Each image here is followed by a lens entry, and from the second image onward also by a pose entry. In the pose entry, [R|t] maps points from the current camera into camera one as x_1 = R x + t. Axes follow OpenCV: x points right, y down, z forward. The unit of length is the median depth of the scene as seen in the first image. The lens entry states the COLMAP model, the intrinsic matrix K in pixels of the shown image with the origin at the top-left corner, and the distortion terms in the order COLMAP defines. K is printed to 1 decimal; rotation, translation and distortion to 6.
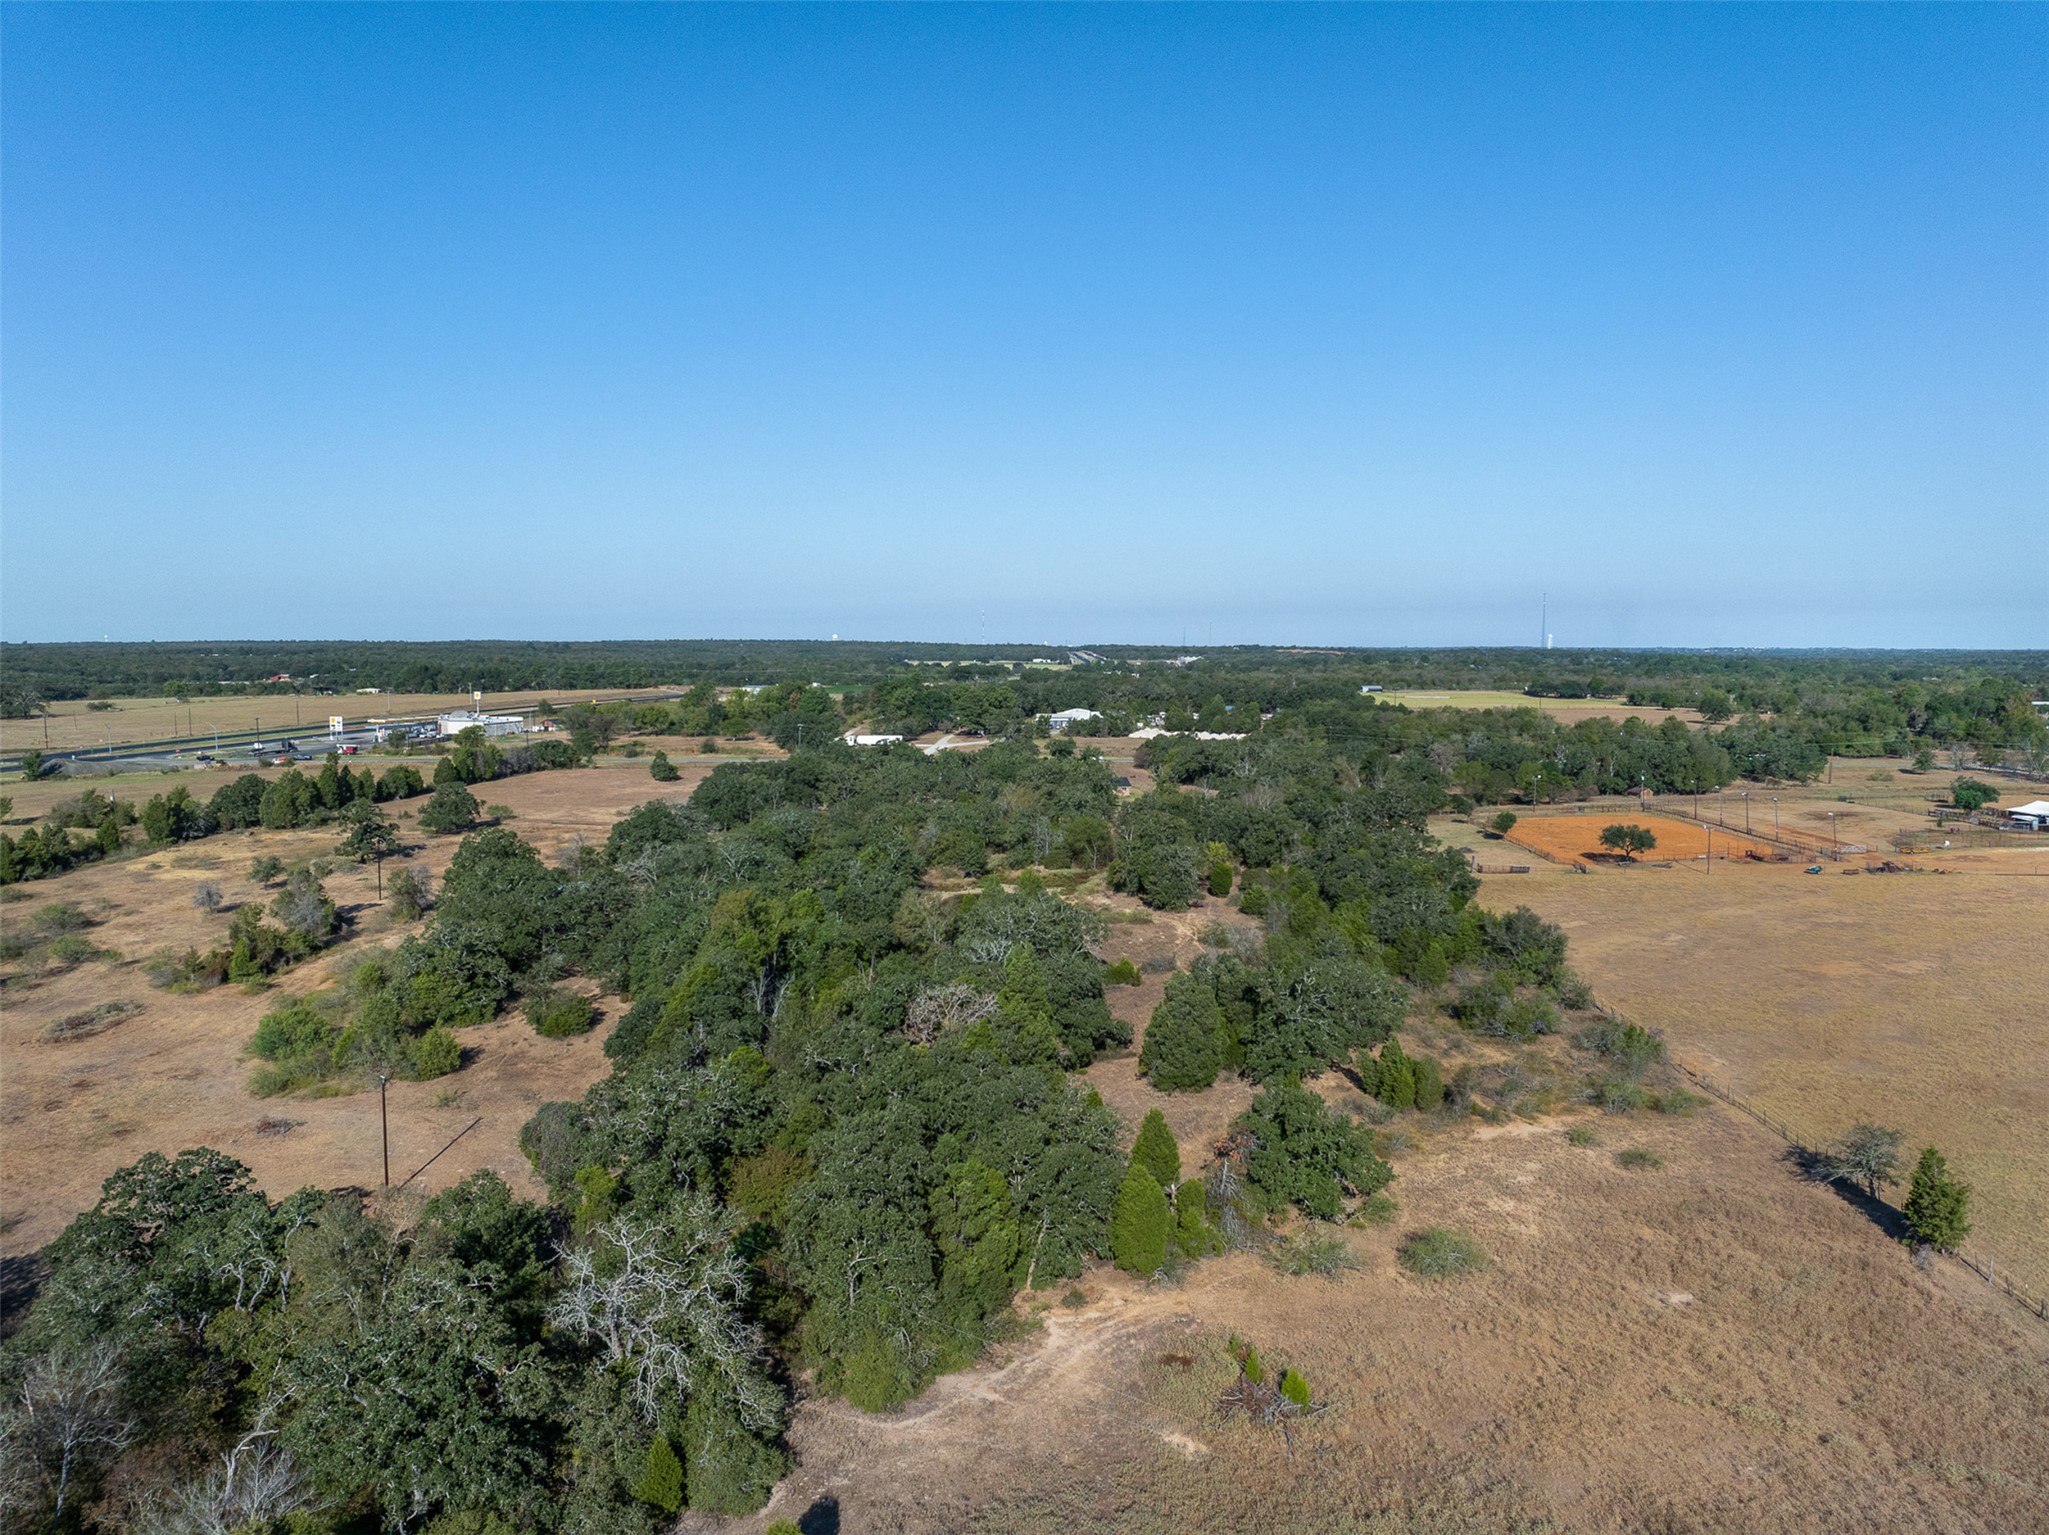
lens RADIAL K [[1440.2, 0, 1030.9], [0, 1440.2, 771.0], [0, 0, 1]] dist [-0.038594, 0.003499]
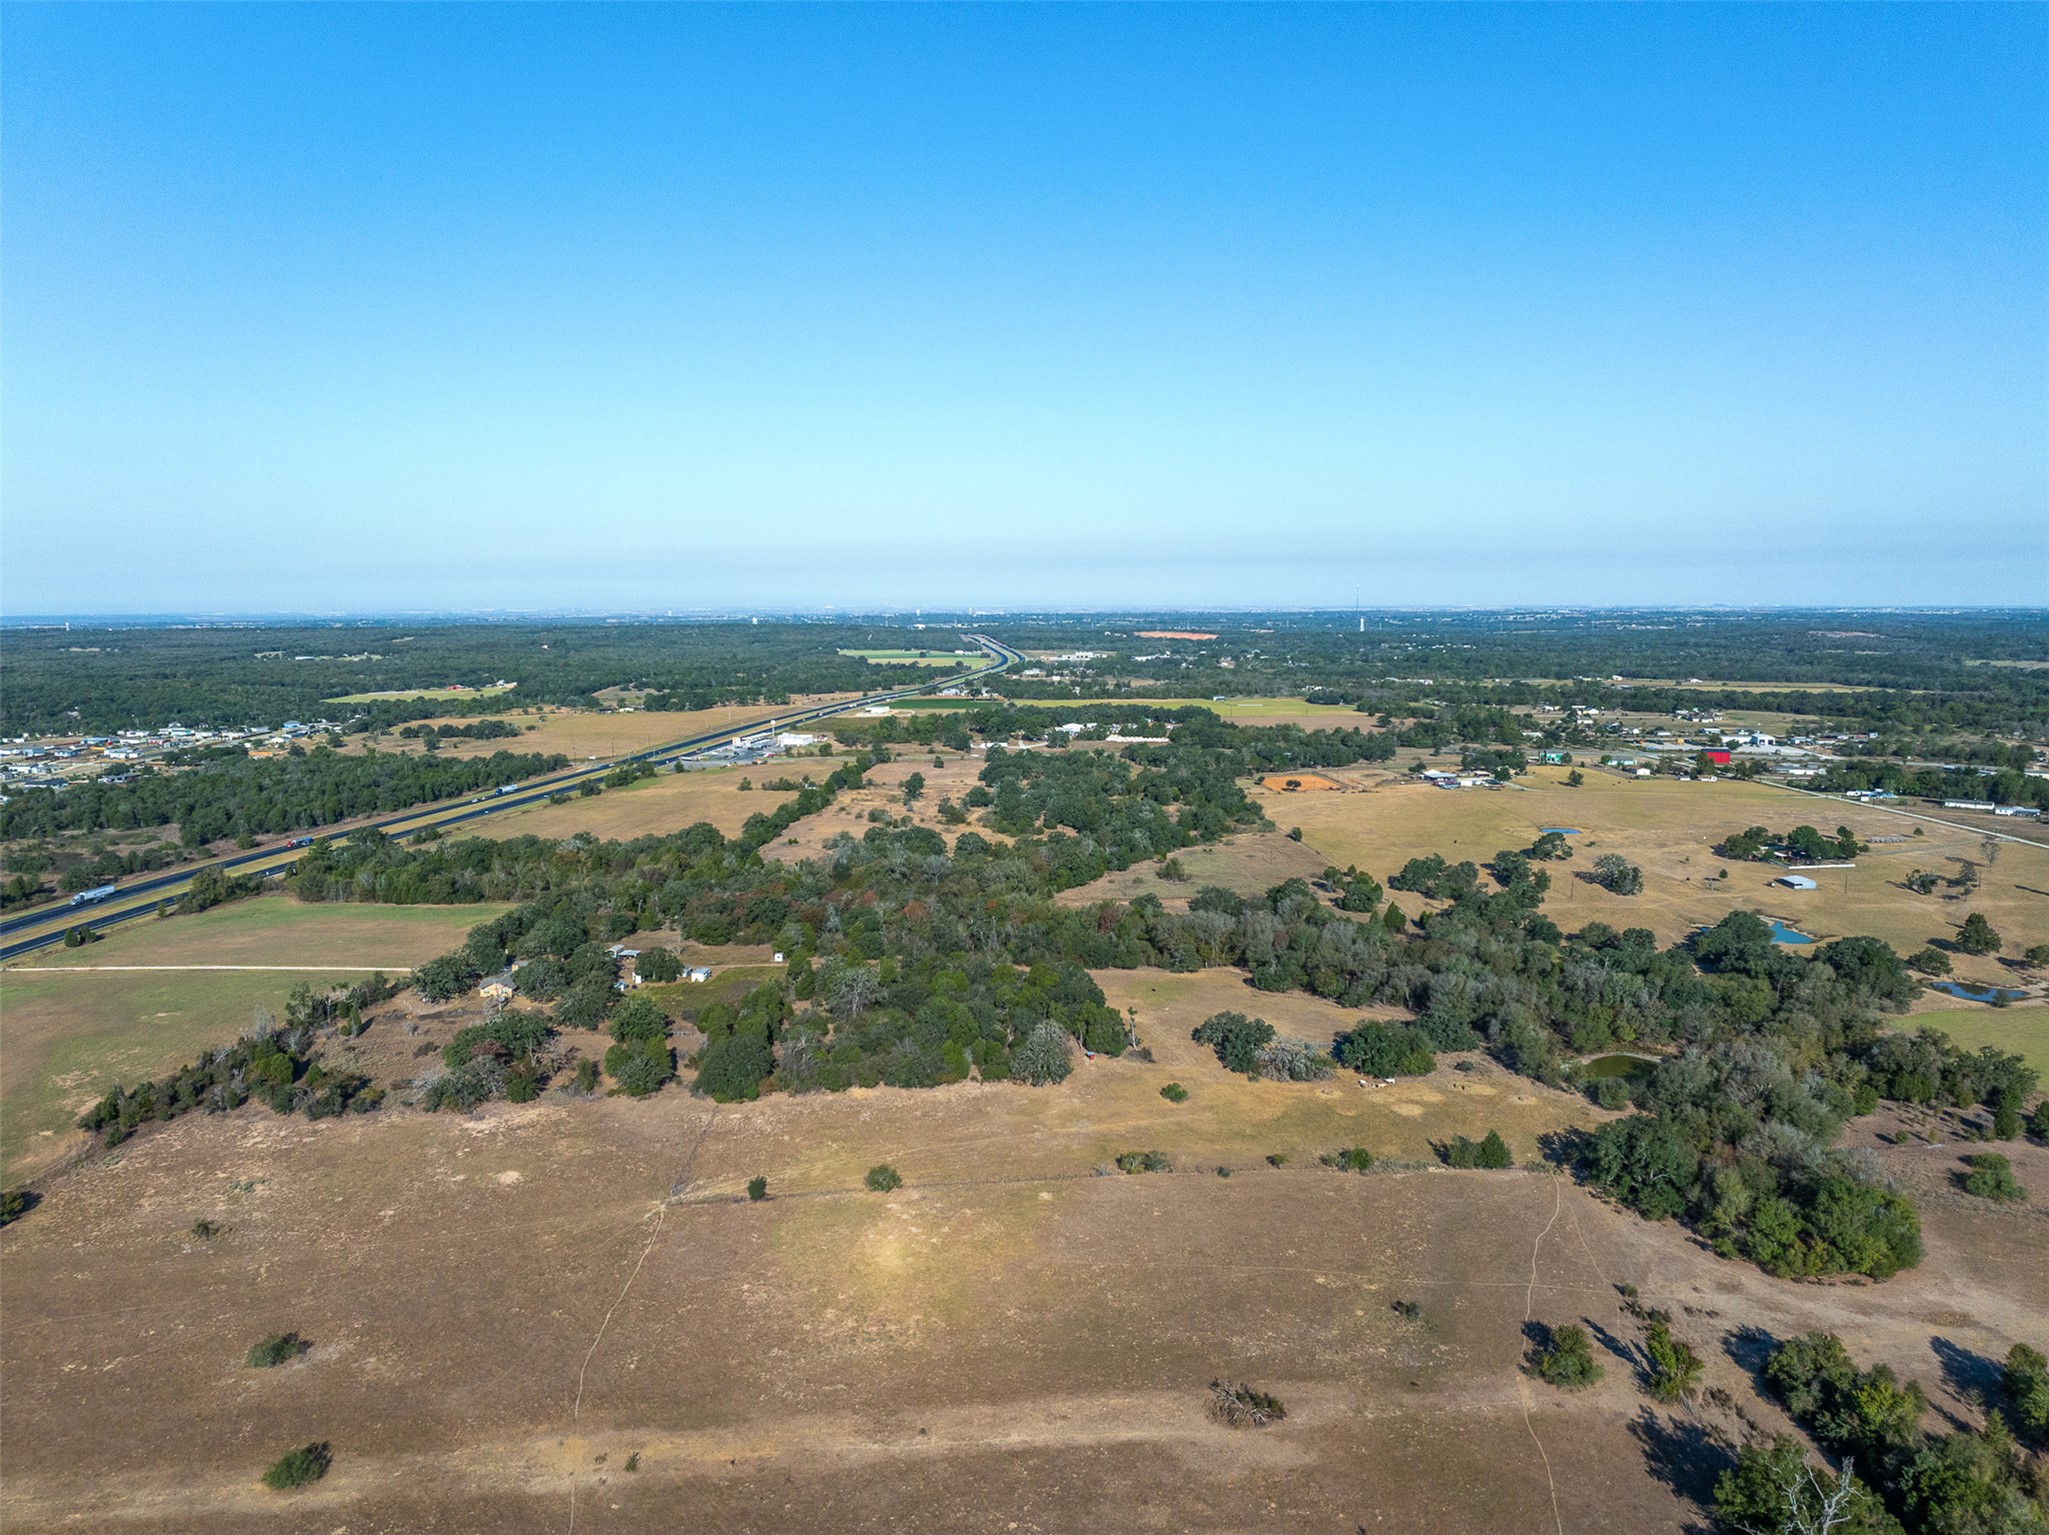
lens RADIAL K [[1440.2, 0, 1017.0], [0, 1440.2, 779.6], [0, 0, 1]] dist [-0.038594, 0.003499]
pose [[0.995552, -0.018595, 0.092357, -0.552969], [0.015147, 0.999167, 0.037904, -0.102007], [-0.092985, -0.036336, 0.995004, -2.341465]]
